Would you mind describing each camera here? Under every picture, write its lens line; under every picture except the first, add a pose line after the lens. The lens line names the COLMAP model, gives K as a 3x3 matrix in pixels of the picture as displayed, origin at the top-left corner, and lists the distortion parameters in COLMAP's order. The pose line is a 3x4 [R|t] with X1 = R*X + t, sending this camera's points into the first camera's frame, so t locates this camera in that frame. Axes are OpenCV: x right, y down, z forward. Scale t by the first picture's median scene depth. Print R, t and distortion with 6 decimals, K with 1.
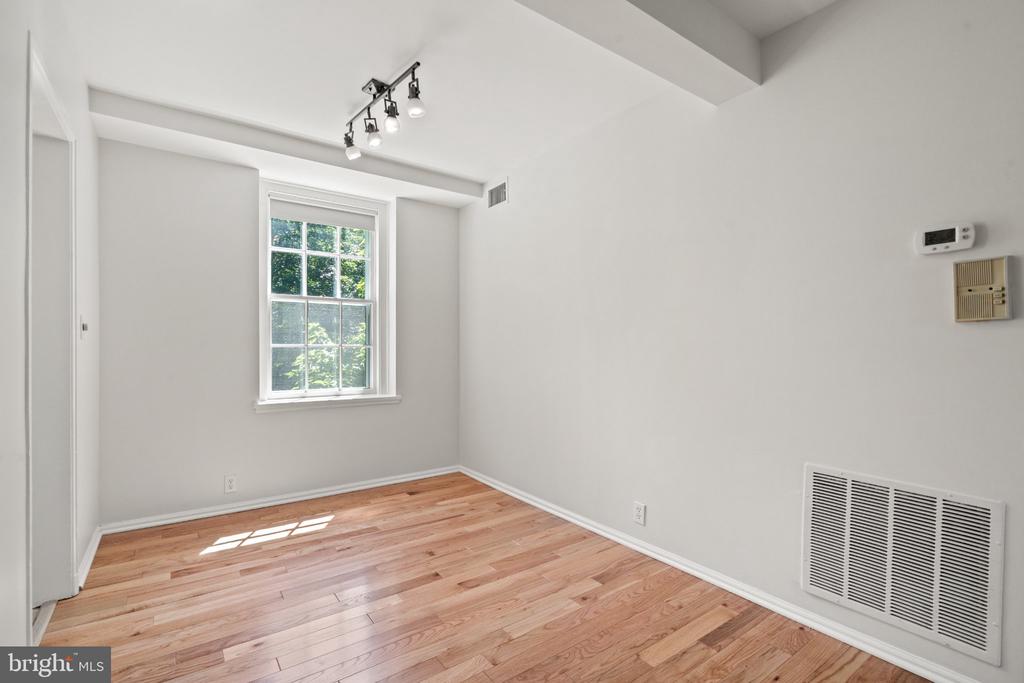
lens RADIAL K [[463.6, 0, 505.7], [0, 463.6, 349.8], [0, 0, 1]] dist [-0.009040, 0.002994]
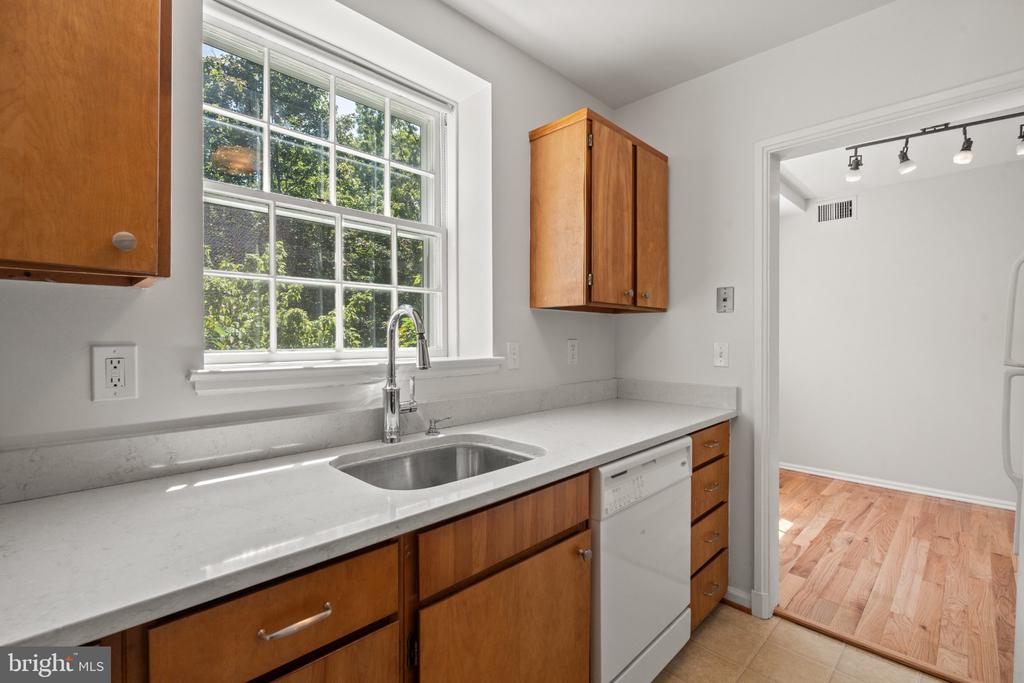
lens RADIAL K [[463.6, 0, 510.6], [0, 463.6, 343.1], [0, 0, 1]] dist [-0.009040, 0.002994]
pose [[0.987471, -0.003189, 0.157771, -1.054079], [0.001310, 0.999927, 0.012015, -0.039117], [-0.157797, -0.011657, 0.987403, 0.043489]]
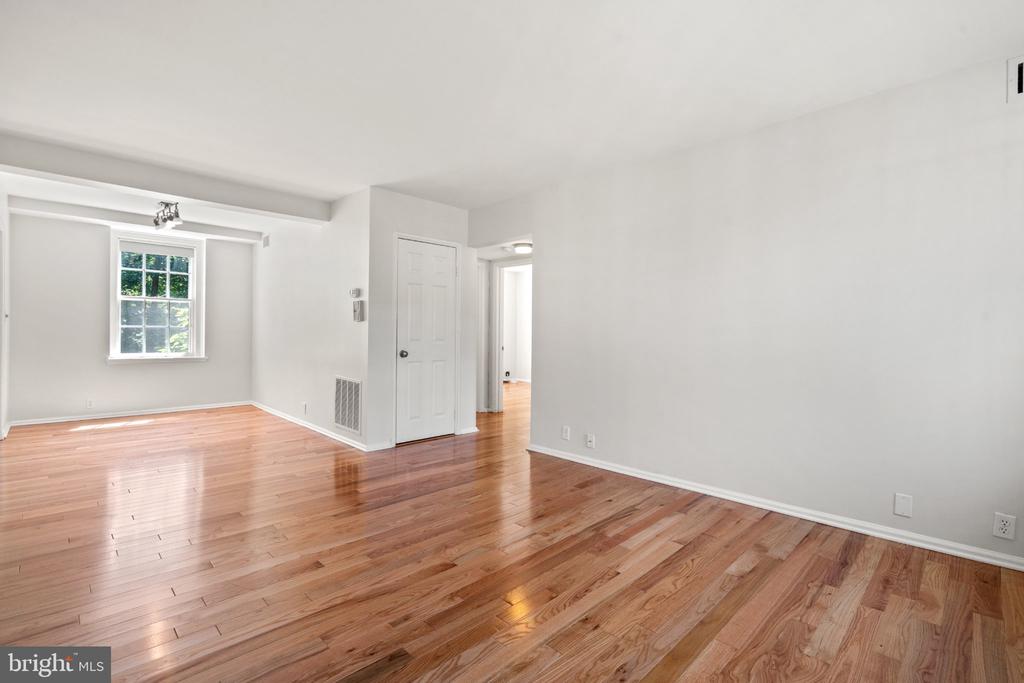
lens RADIAL K [[463.6, 0, 507.3], [0, 463.6, 332.9], [0, 0, 1]] dist [-0.009040, 0.002994]
pose [[0.988193, 0.011914, 0.152753, 0.678215], [-0.011632, 0.999929, -0.002743, 0.004059], [-0.152775, 0.000934, 0.988261, -0.945127]]
